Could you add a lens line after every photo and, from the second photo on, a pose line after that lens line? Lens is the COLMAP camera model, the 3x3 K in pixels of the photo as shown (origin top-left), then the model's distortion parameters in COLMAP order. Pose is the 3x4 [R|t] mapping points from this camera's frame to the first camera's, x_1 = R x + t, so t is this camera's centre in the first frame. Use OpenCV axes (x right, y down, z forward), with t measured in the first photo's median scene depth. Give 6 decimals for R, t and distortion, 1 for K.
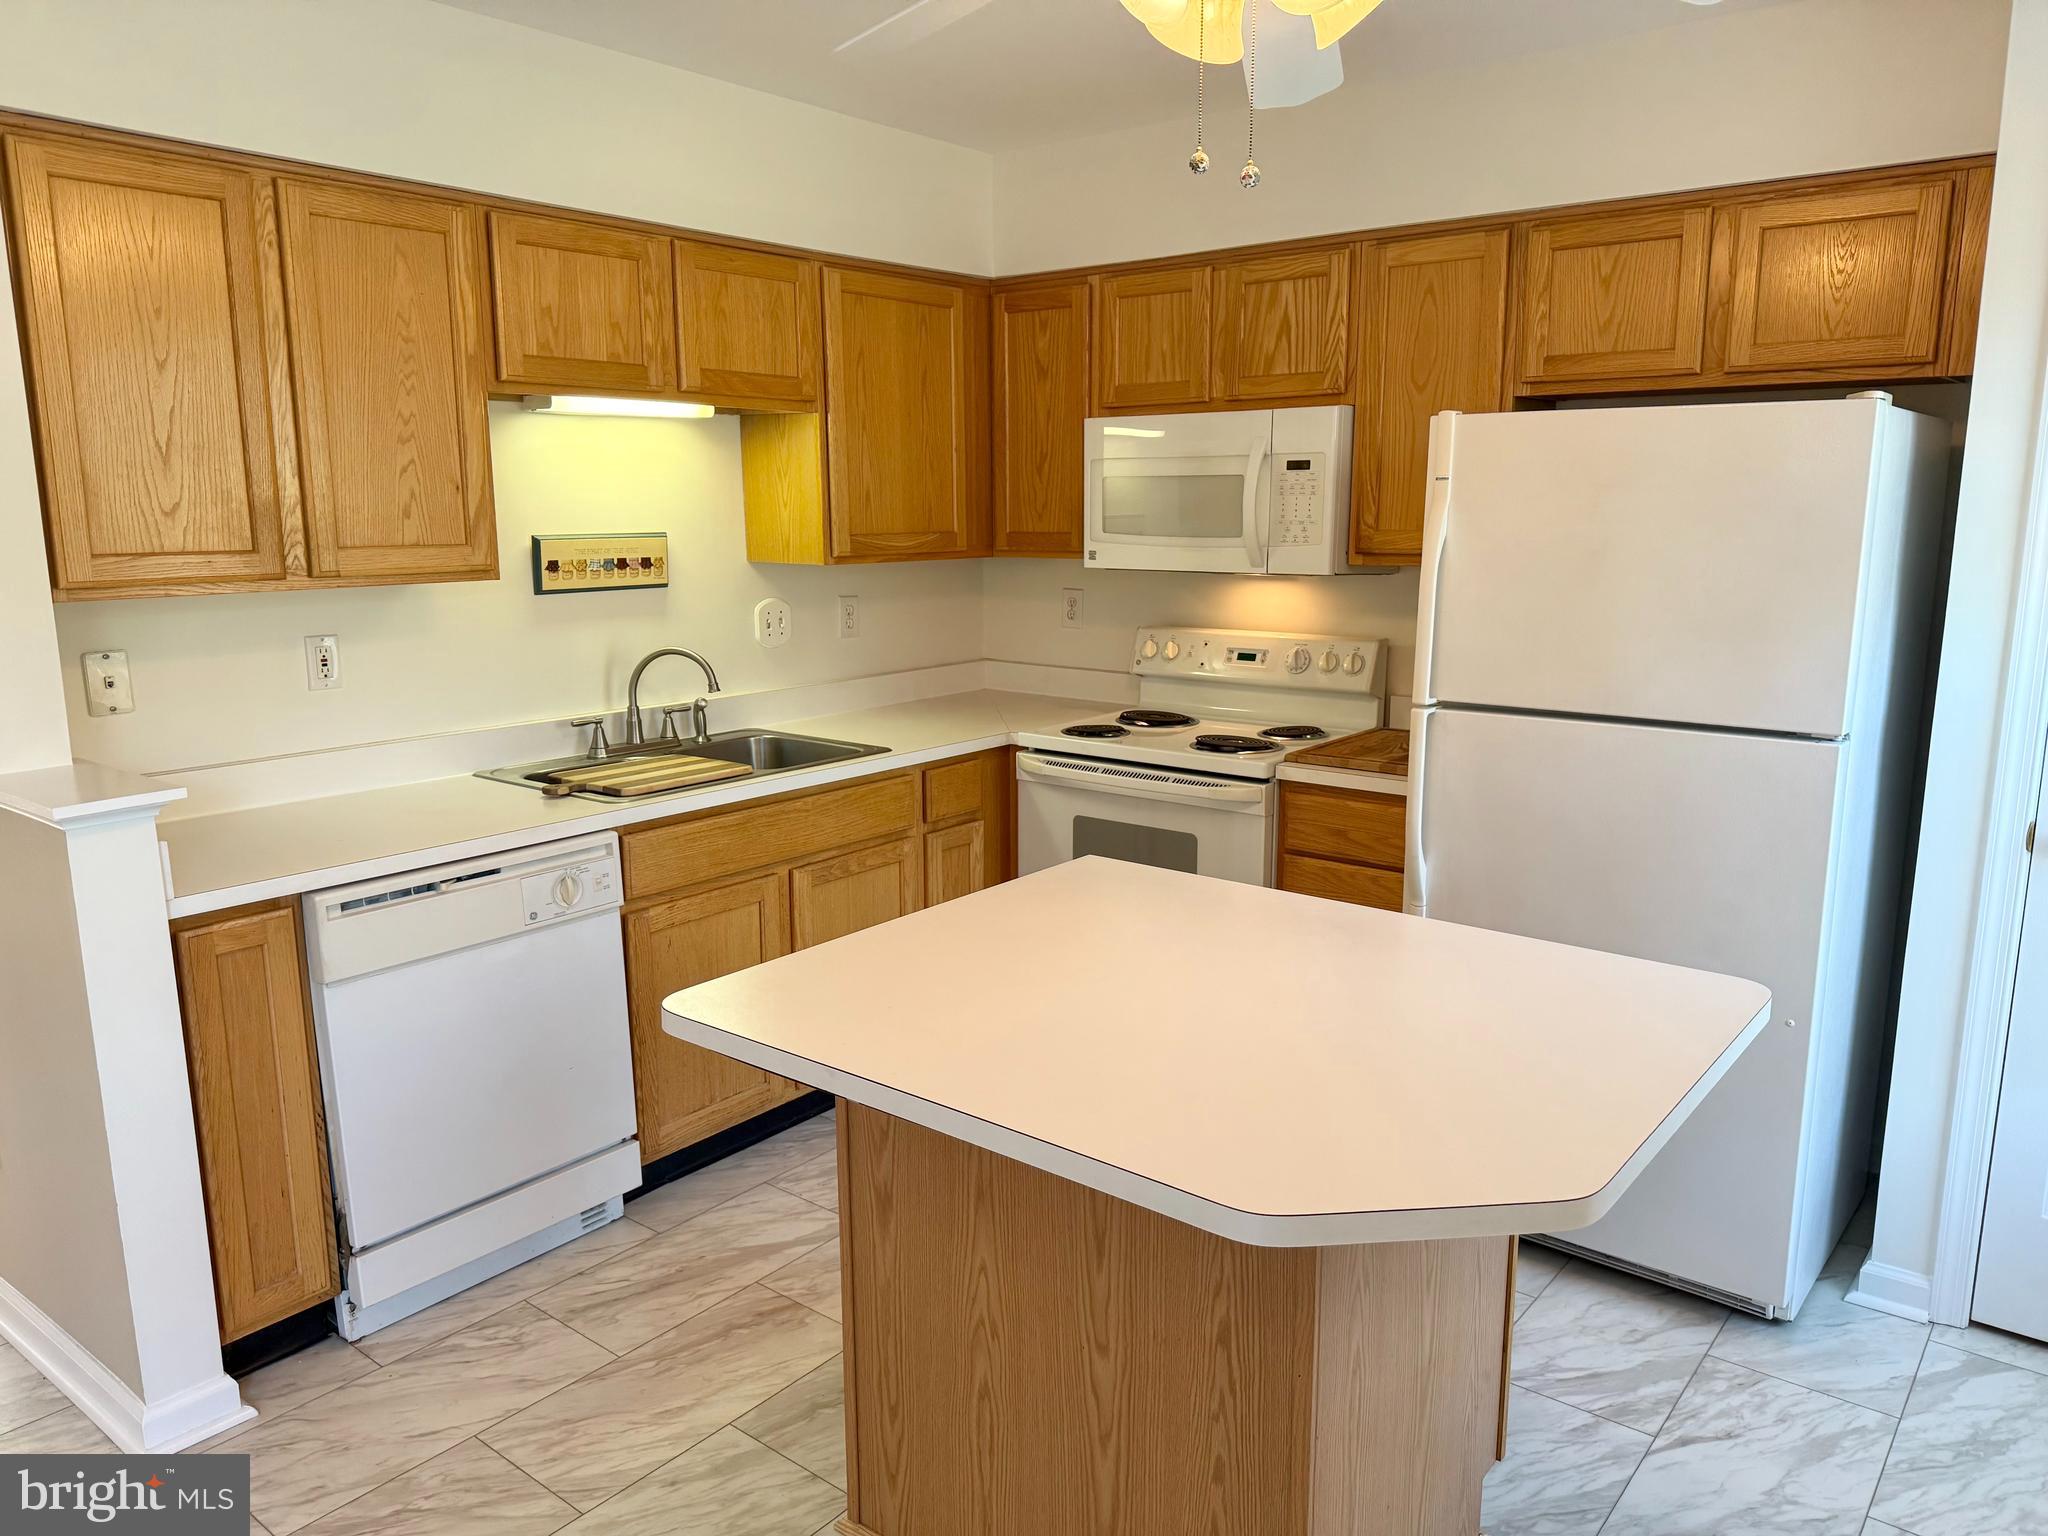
lens RADIAL K [[1449.2, 0, 1012.2], [0, 1449.2, 770.4], [0, 0, 1]] dist [0.046439, -0.056625]
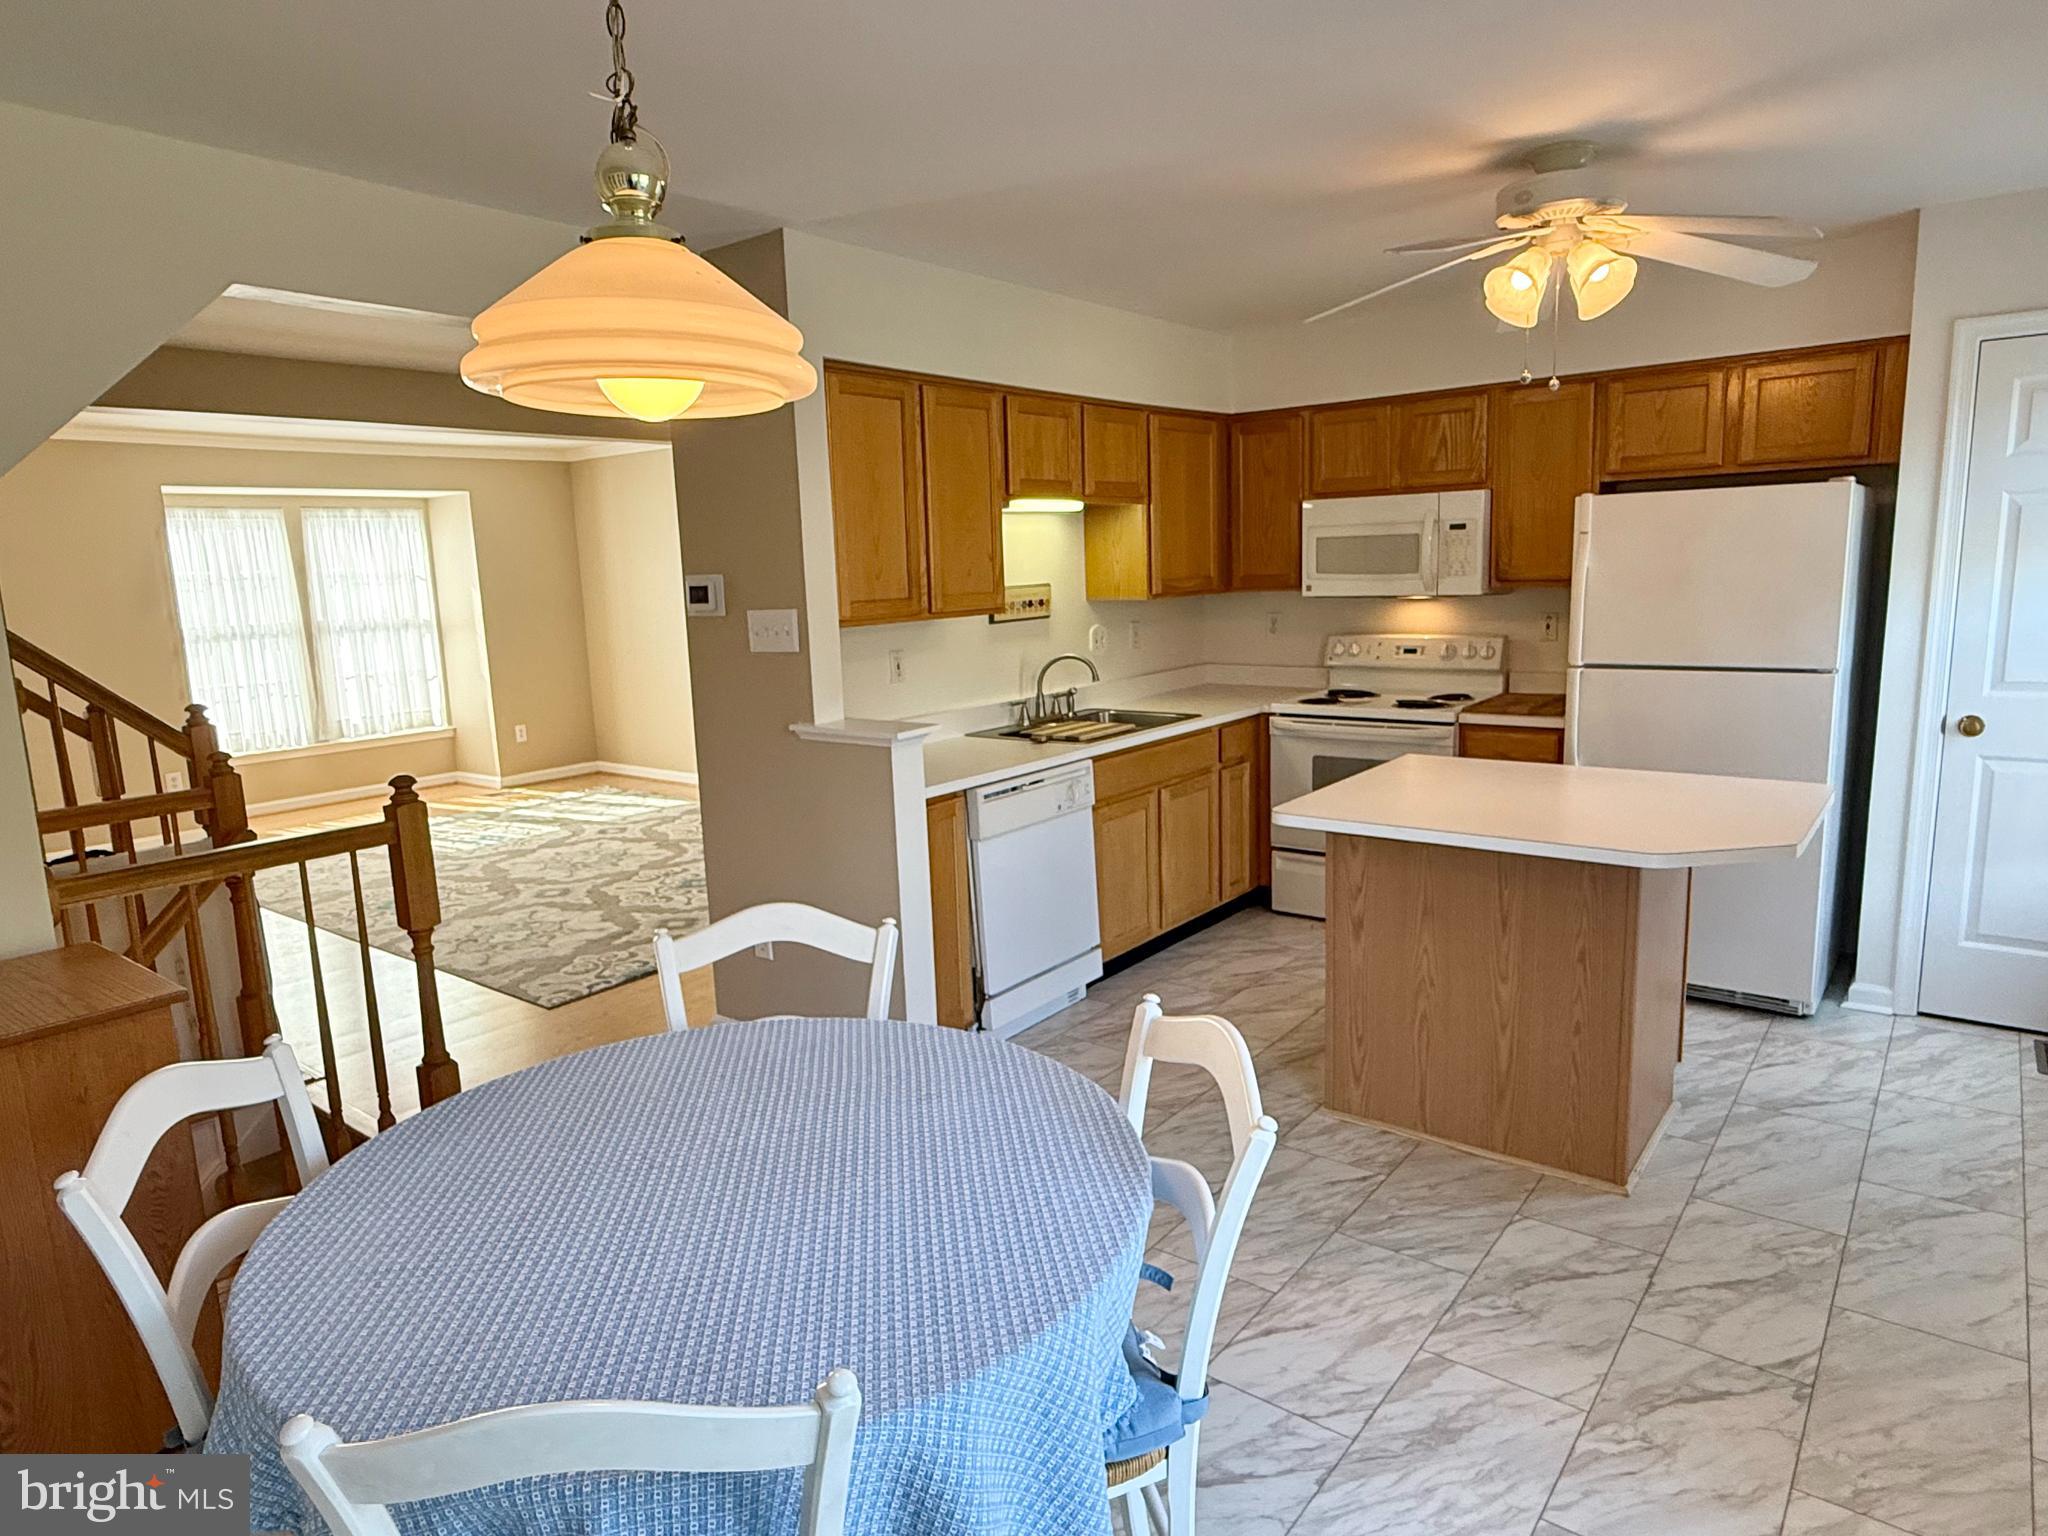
lens RADIAL K [[1226.7, 0, 1007.3], [0, 1226.7, 766.7], [0, 0, 1]] dist [0.005382, 0.003012]
pose [[0.999422, -0.033726, 0.004175, -0.331325], [0.033795, 0.999276, -0.017474, 0.063314], [-0.003583, 0.017605, 0.999839, -0.362048]]
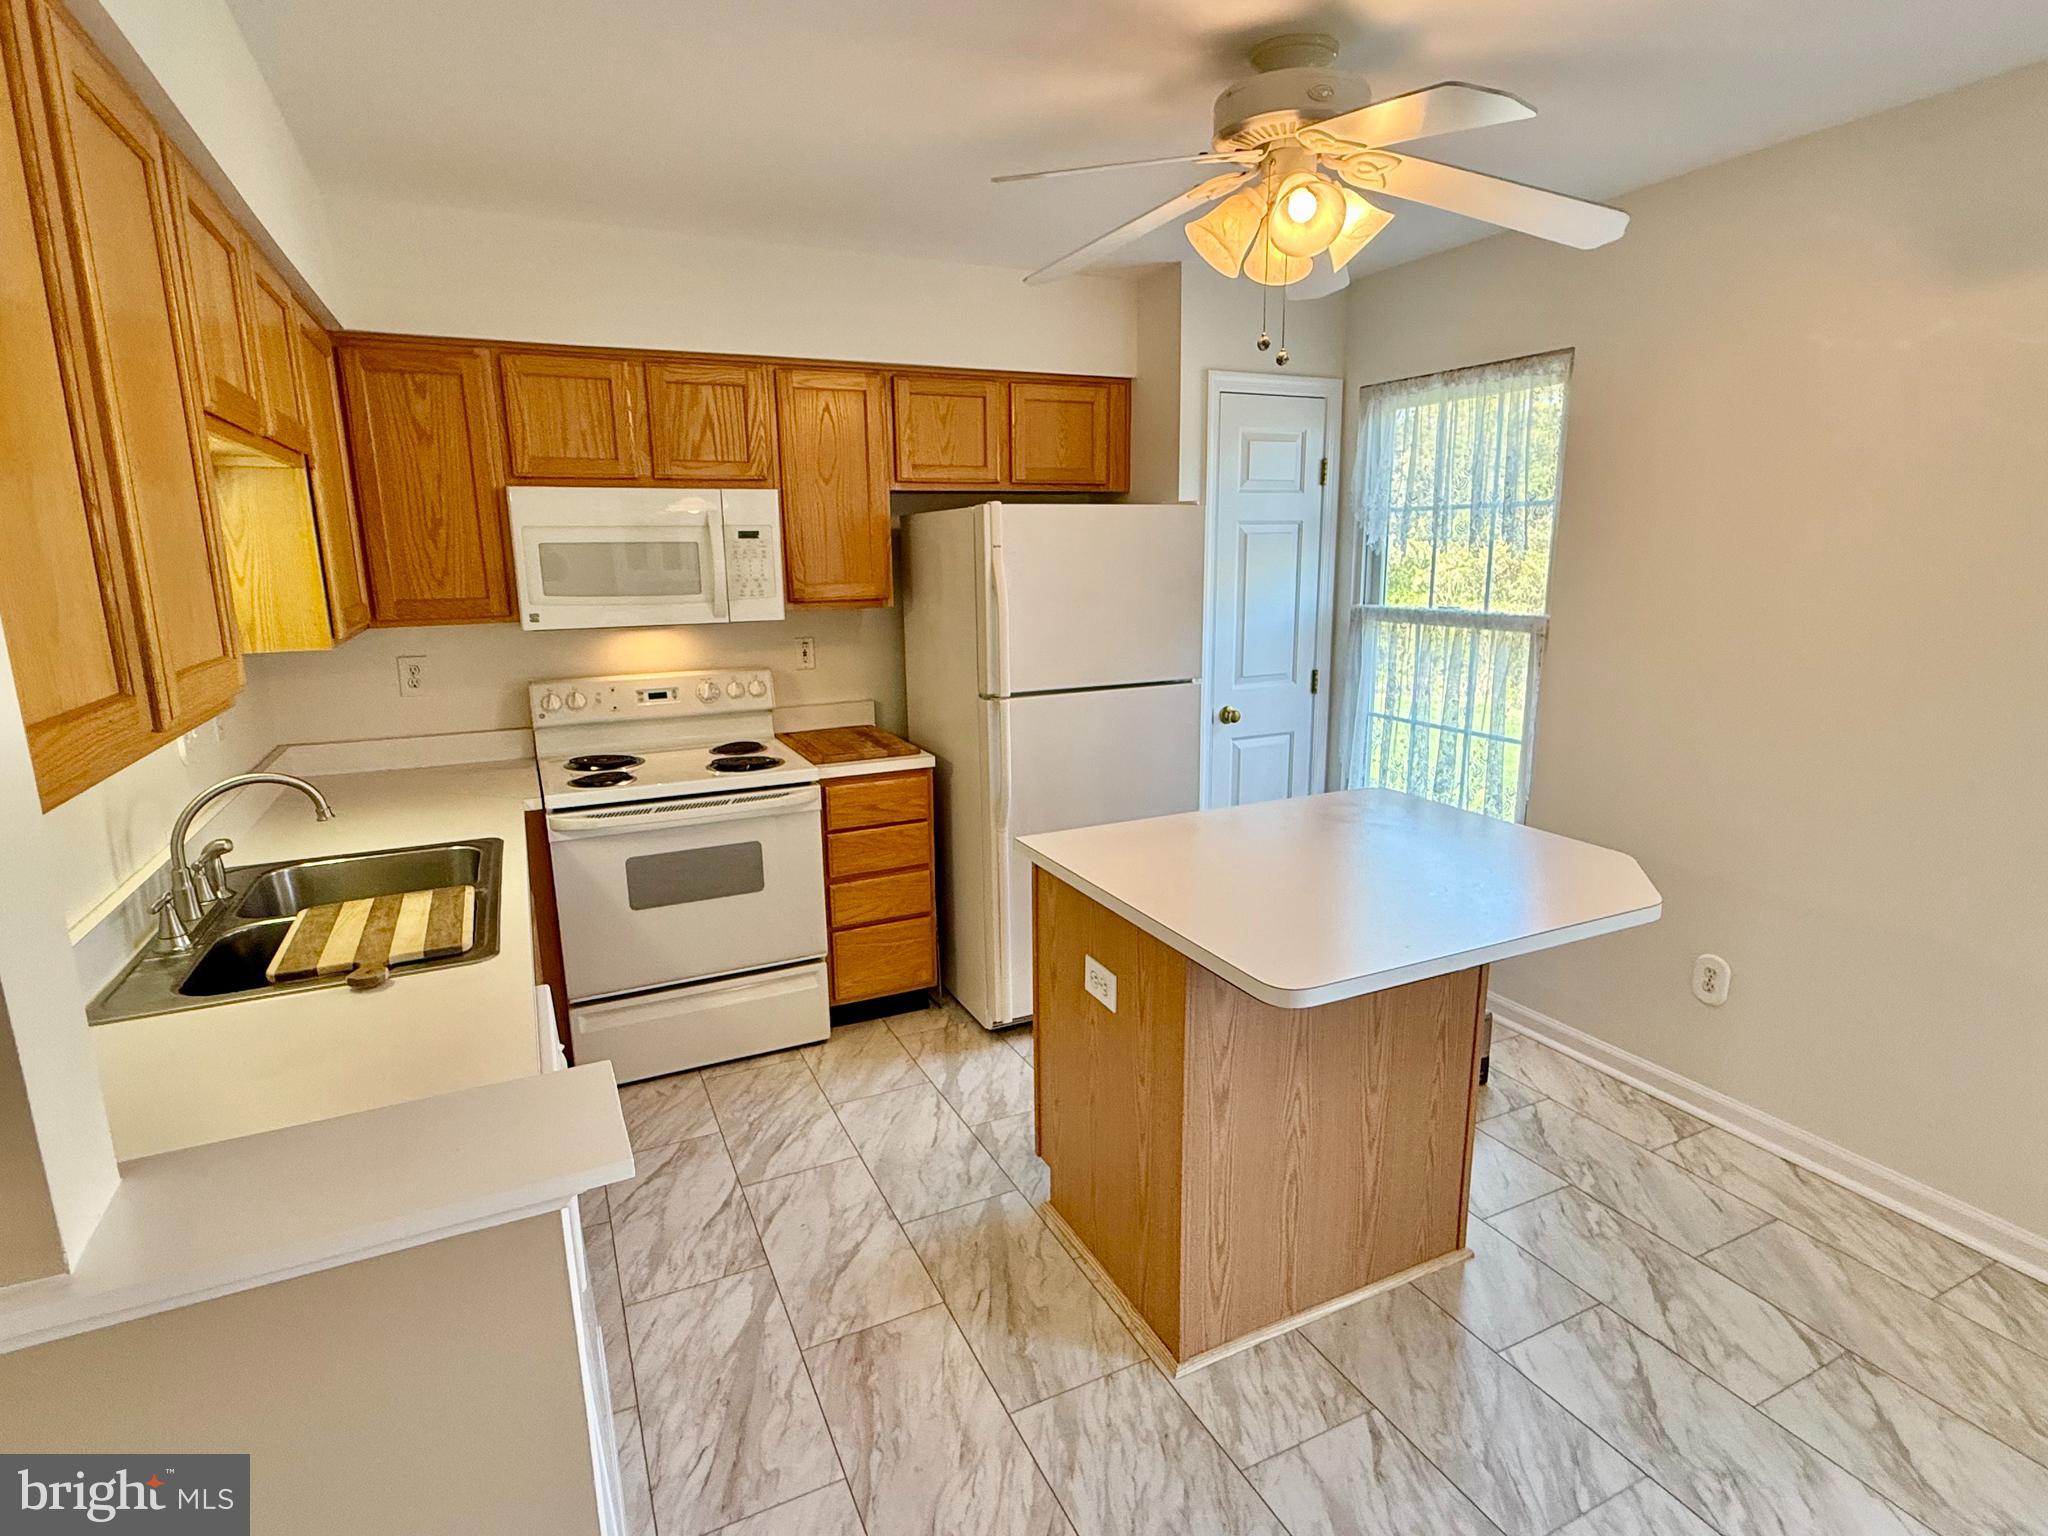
lens RADIAL K [[1090.2, 0, 1010.9], [0, 1090.2, 751.9], [0, 0, 1]] dist [0.013449, 0.000282]
pose [[0.430541, -0.173671, 0.885705, -0.609439], [0.178194, 0.978354, 0.105218, -0.090677], [-0.884806, 0.112527, 0.452168, 0.418883]]
